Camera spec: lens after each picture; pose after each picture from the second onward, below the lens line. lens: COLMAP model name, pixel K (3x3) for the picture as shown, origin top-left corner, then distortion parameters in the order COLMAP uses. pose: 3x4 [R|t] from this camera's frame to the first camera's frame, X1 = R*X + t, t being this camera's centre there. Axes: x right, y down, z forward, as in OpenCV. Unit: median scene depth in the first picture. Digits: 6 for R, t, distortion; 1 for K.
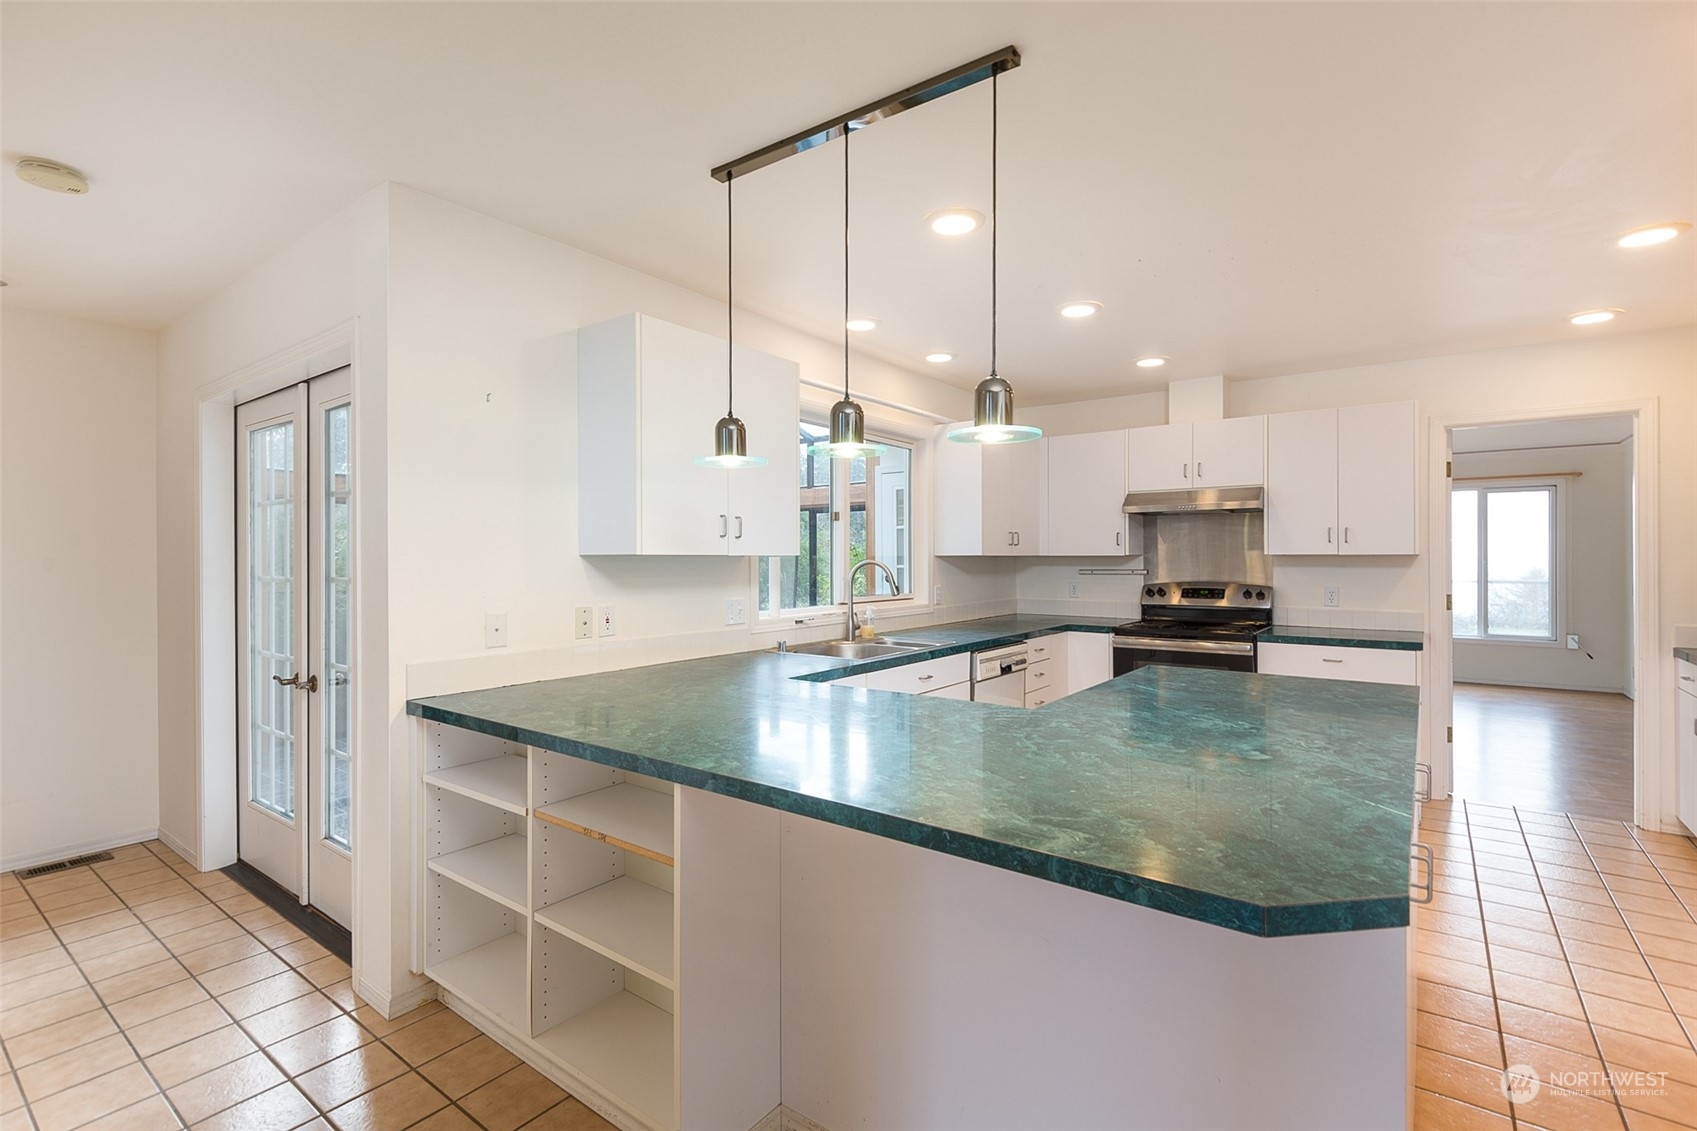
lens RADIAL K [[777.0, 0, 859.5], [0, 777.0, 559.7], [0, 0, 1]] dist [-0.003141, -0.000605]
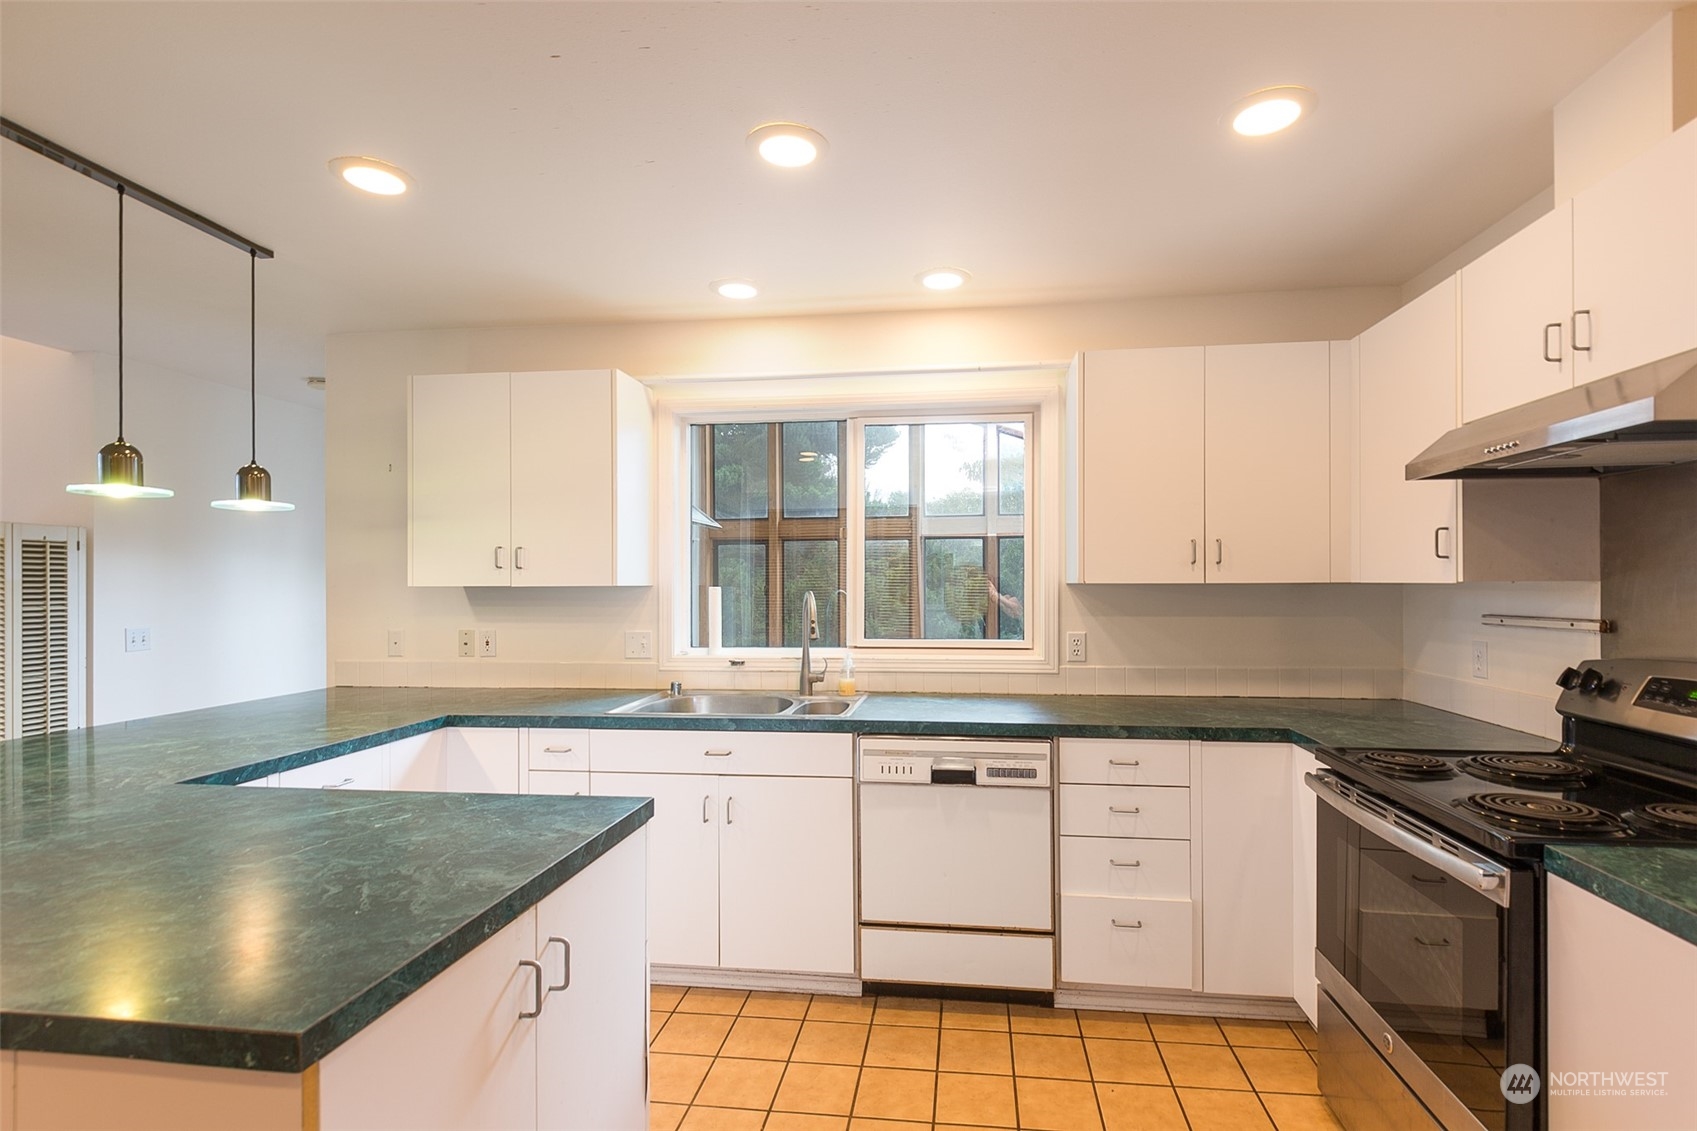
lens RADIAL K [[777.0, 0, 880.7], [0, 777.0, 593.0], [0, 0, 1]] dist [-0.003141, -0.000605]
pose [[0.486880, 0.000564, -0.873469, 0.716335], [-0.002897, 0.999995, -0.000969, 0.002330], [0.873464, 0.003002, 0.486879, 0.702020]]
